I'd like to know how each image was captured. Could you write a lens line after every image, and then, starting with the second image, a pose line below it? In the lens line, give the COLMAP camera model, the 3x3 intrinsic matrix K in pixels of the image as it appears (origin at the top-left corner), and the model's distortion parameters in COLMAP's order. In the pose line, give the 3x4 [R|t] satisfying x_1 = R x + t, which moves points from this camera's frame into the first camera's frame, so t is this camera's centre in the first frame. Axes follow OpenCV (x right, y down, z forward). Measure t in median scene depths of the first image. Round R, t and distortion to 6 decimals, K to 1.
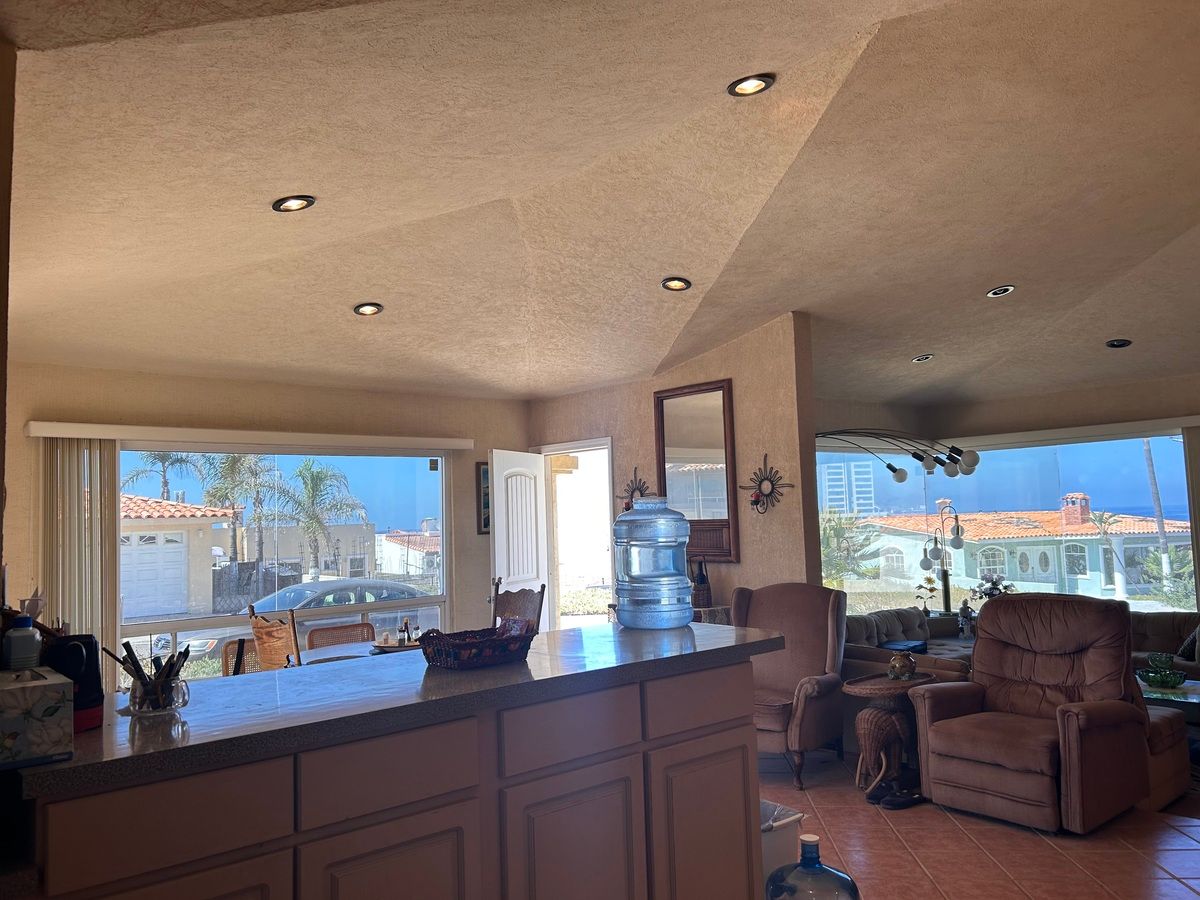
lens RADIAL K [[906.1, 0, 591.0], [0, 906.1, 449.5], [0, 0, 1]] dist [0.054239, -0.054949]
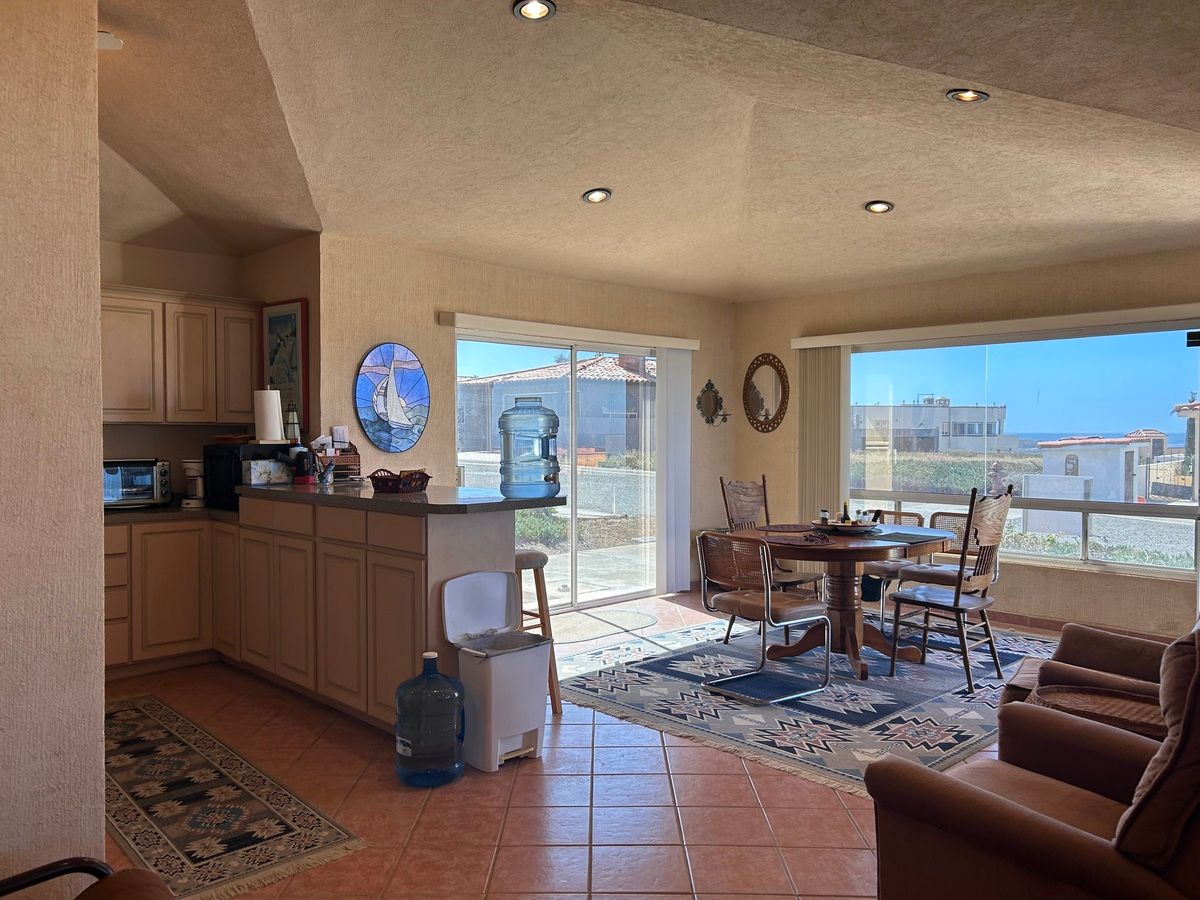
lens RADIAL K [[906.1, 0, 603.8], [0, 906.1, 455.5], [0, 0, 1]] dist [0.060143, -0.062631]
pose [[0.060783, 0.059744, -0.996361, 0.787726], [0.077278, 0.994929, 0.064372, 0.035833], [0.995155, -0.080909, 0.055858, 0.607608]]
